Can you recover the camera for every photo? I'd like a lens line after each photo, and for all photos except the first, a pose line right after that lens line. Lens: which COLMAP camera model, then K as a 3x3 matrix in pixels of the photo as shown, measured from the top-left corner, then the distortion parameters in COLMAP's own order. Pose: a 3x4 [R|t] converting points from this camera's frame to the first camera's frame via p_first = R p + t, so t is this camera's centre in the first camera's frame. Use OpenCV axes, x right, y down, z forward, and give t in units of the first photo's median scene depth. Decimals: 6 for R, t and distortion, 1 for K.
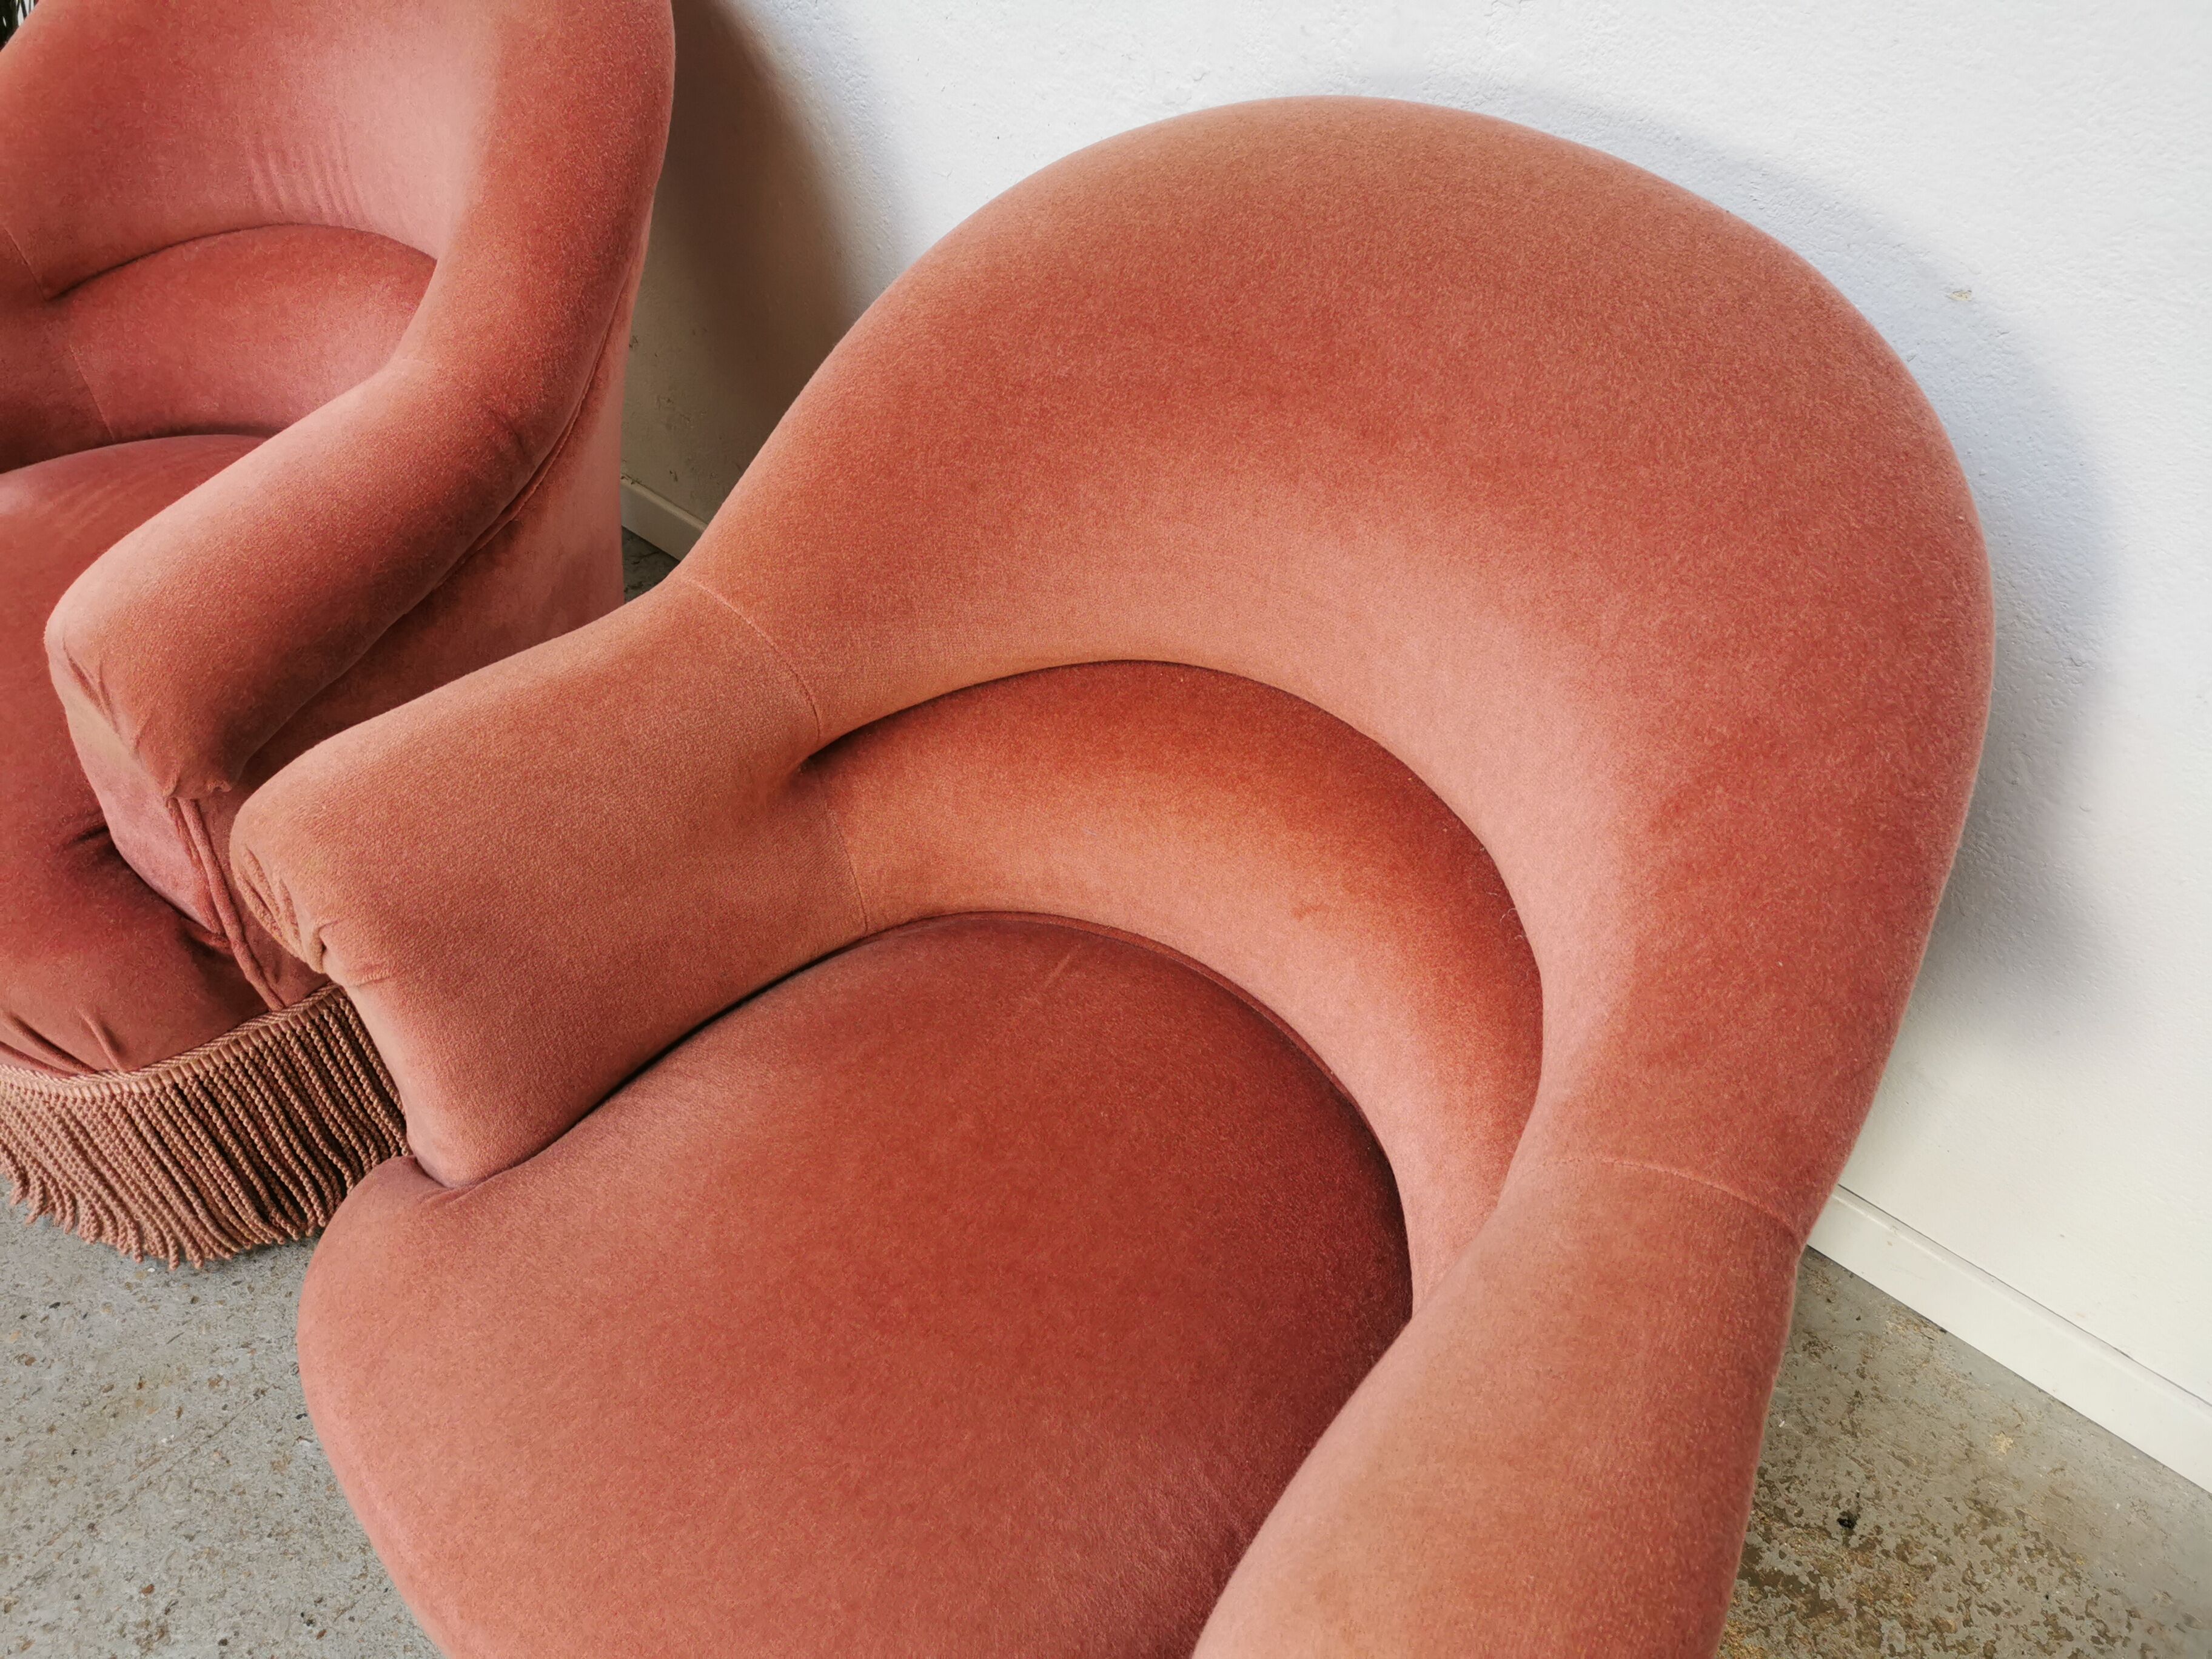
lens RADIAL K [[1705.8, 0, 1119.5], [0, 1705.8, 837.0], [0, 0, 1]] dist [0.060655, -0.058282]
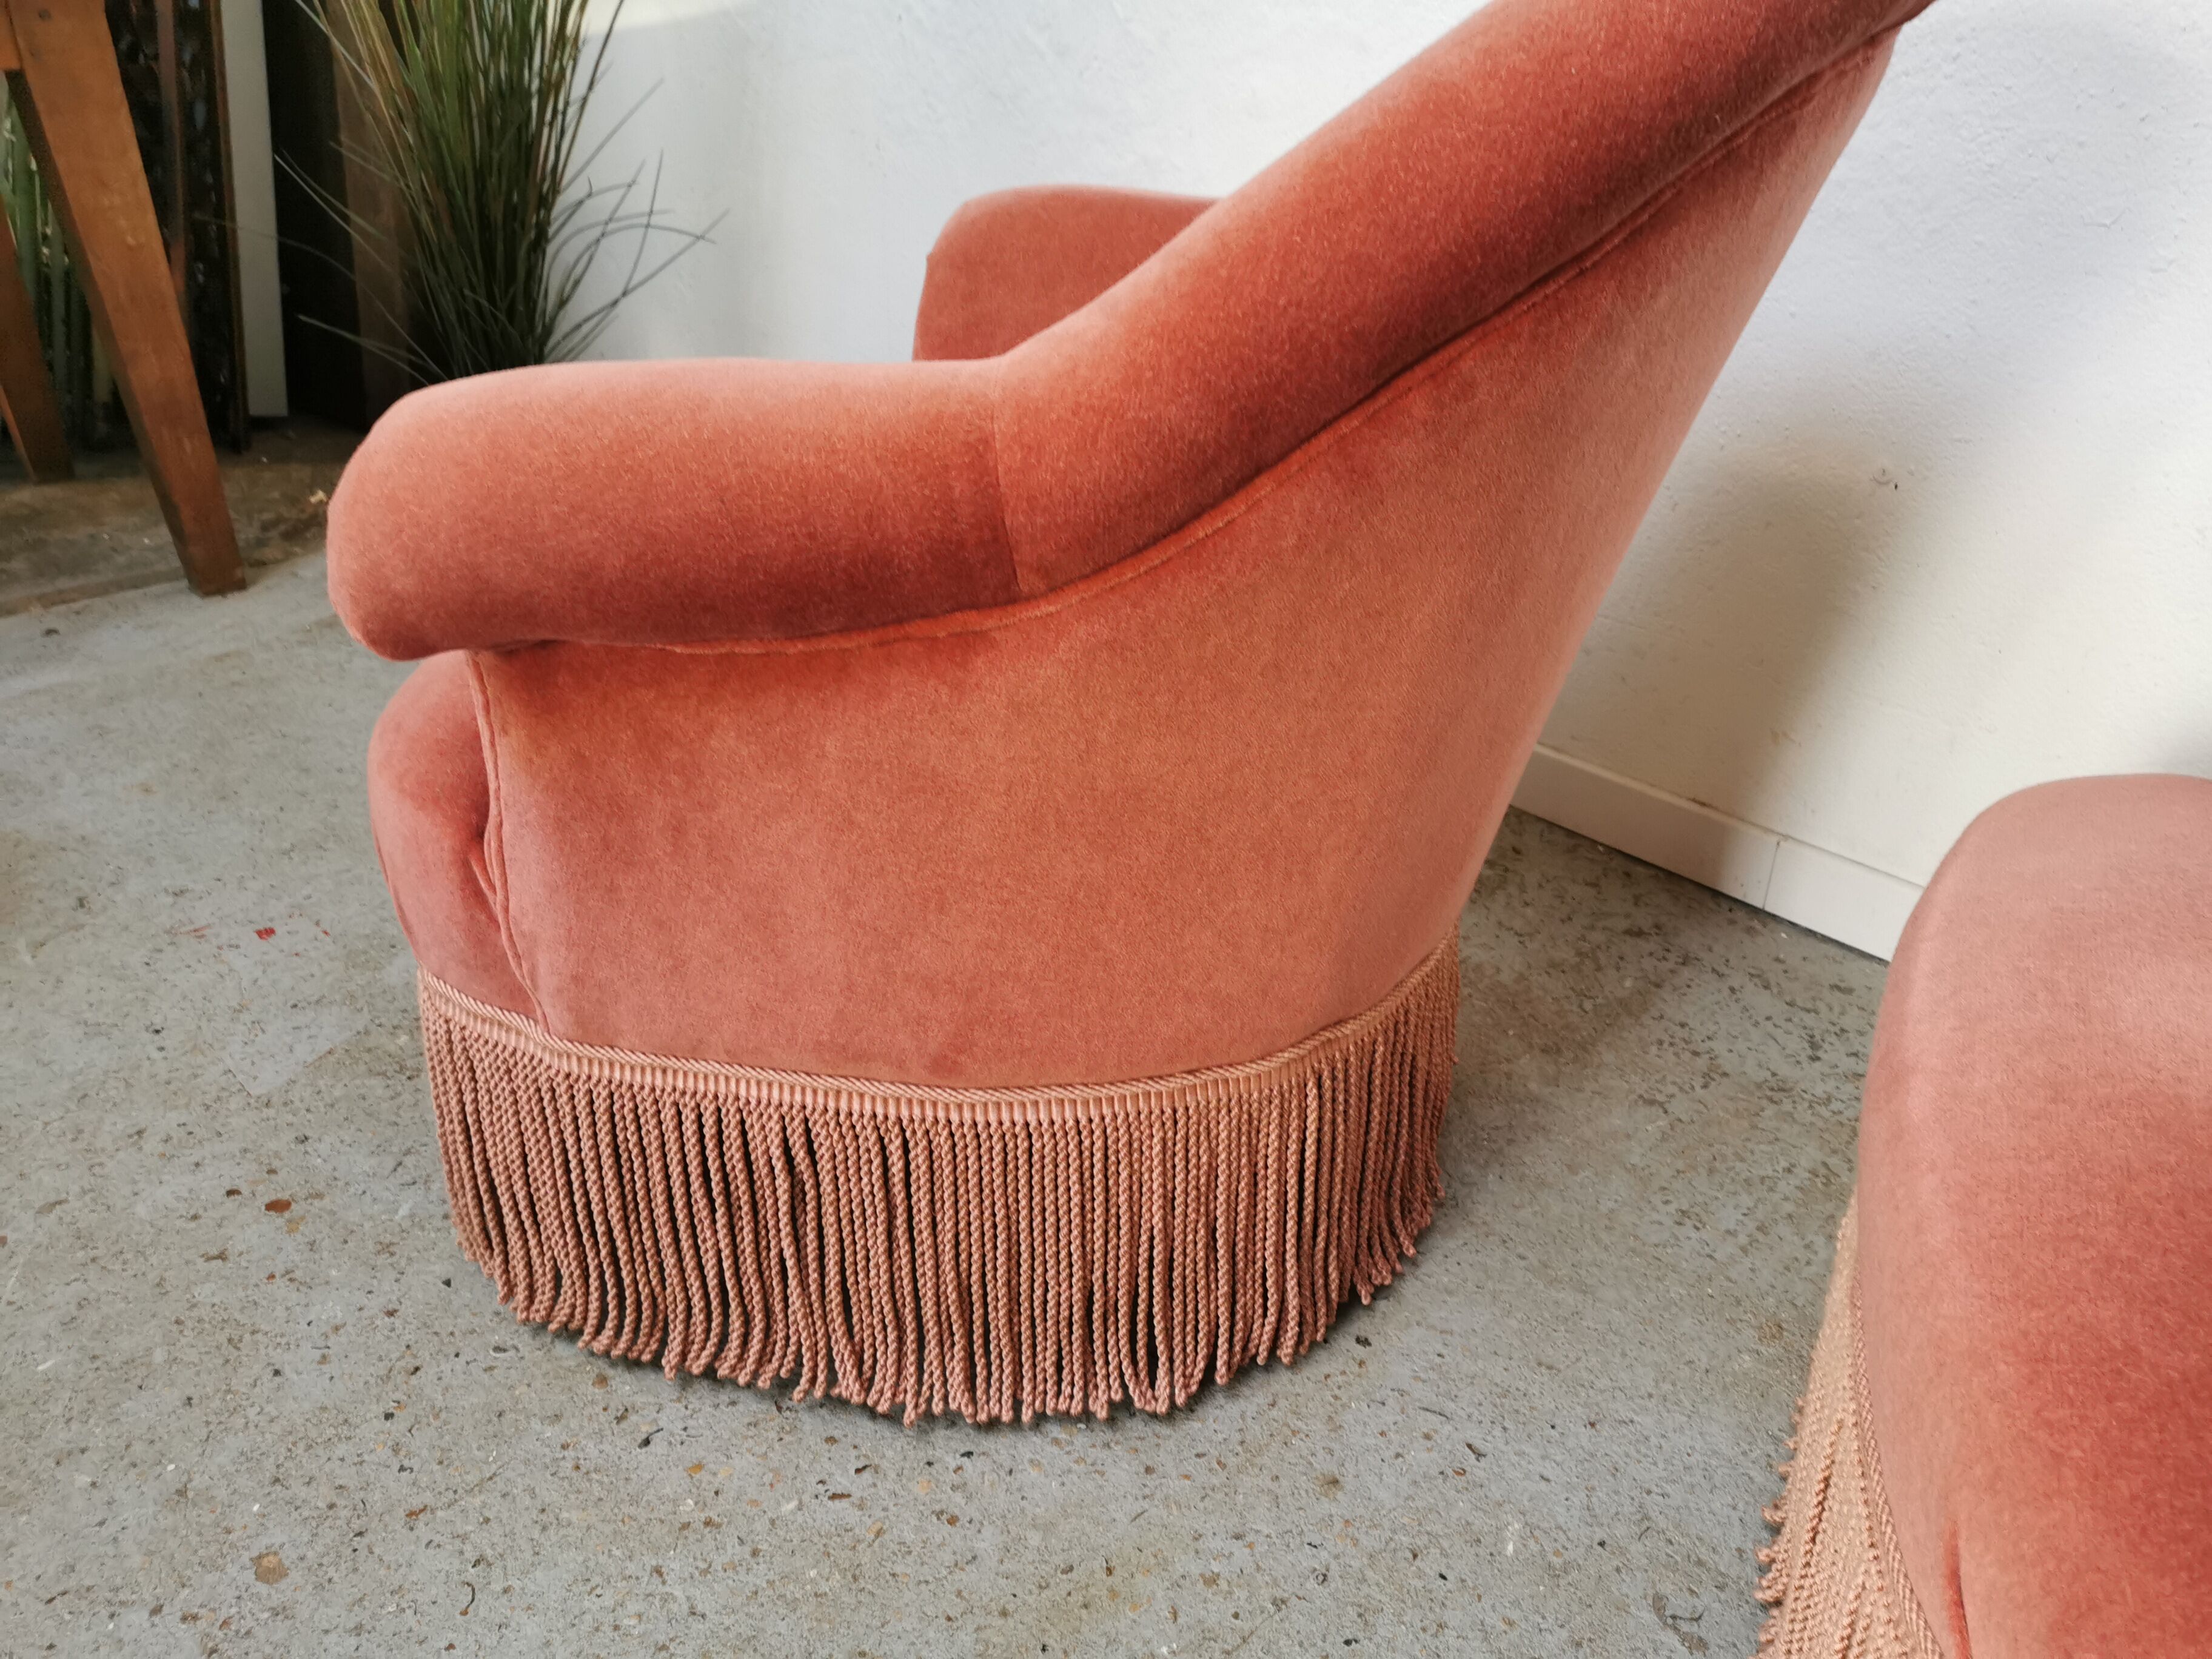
lens RADIAL K [[1705.8, 0, 1103.4], [0, 1705.8, 833.0], [0, 0, 1]] dist [0.060655, -0.058282]
pose [[0.990884, 0.072331, -0.113649, -0.493017], [-0.104224, 0.946132, -0.306549, 0.238574], [0.085354, 0.315600, 0.945046, 0.220089]]
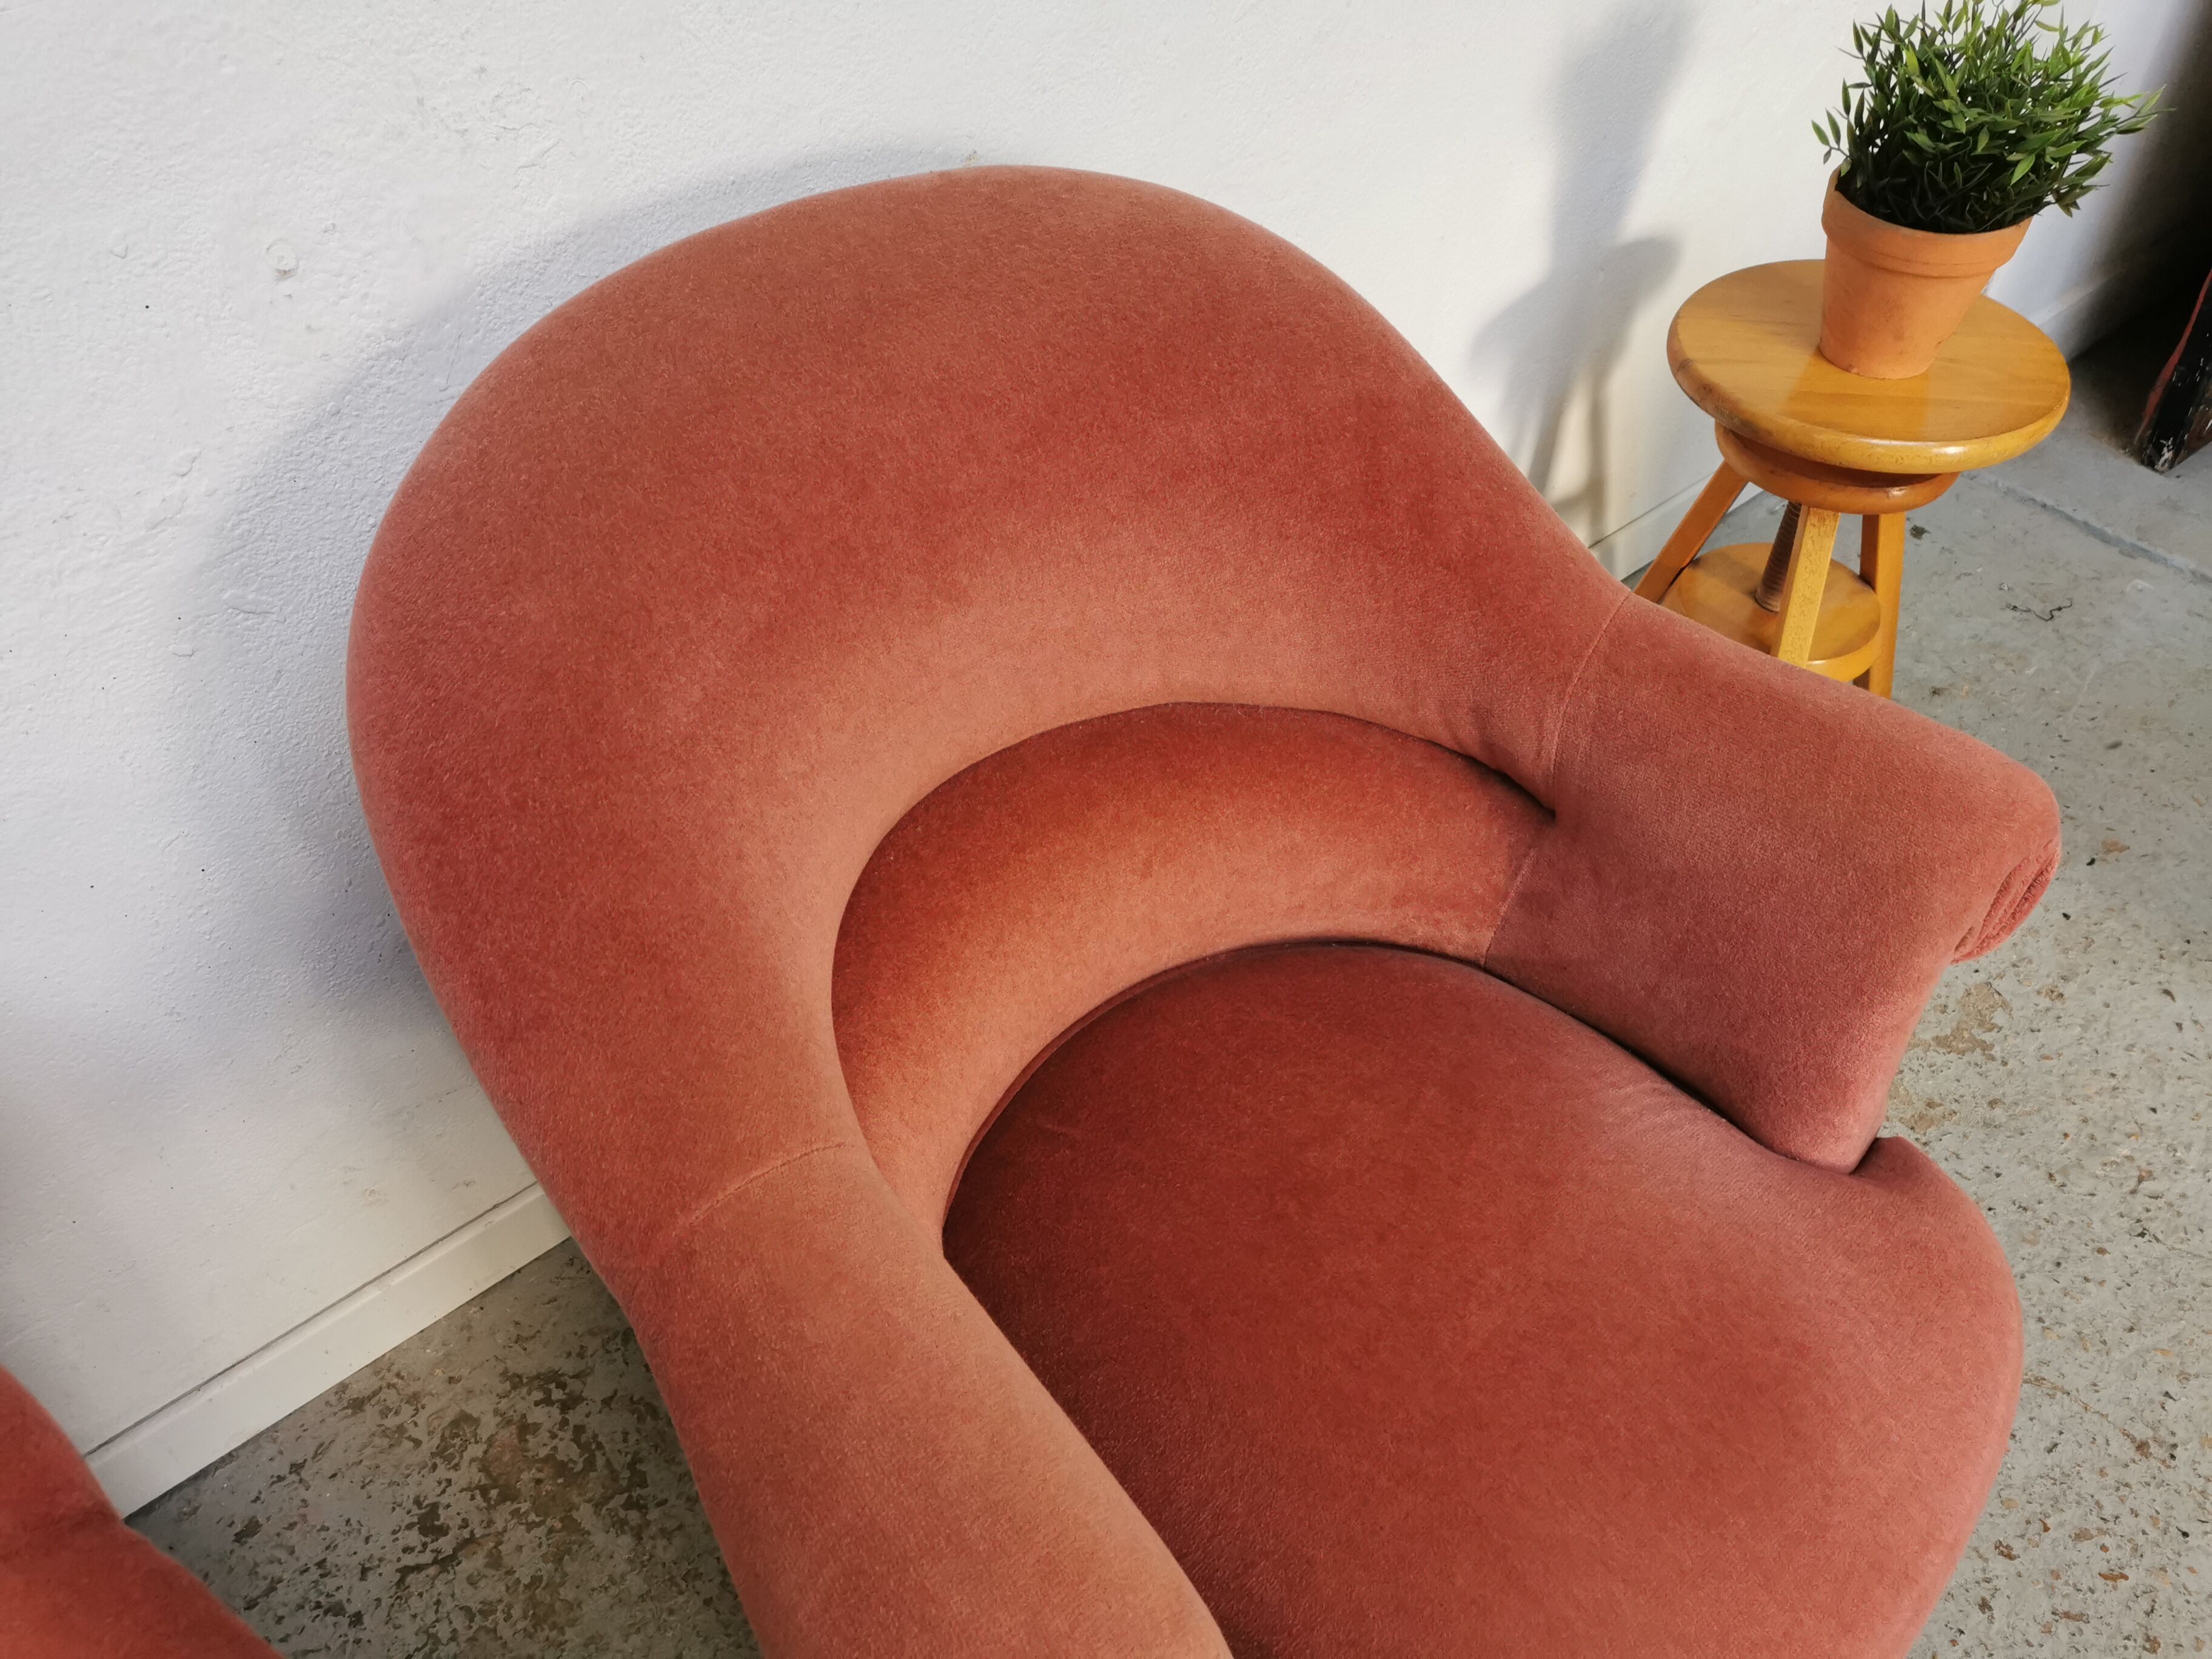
lens RADIAL K [[1705.8, 0, 1117.4], [0, 1705.8, 831.8], [0, 0, 1]] dist [0.060655, -0.058282]
pose [[0.160116, -0.695914, 0.700048, -0.466034], [0.714589, 0.570977, 0.404163, -0.307398], [-0.680974, 0.435533, 0.588715, 0.275664]]
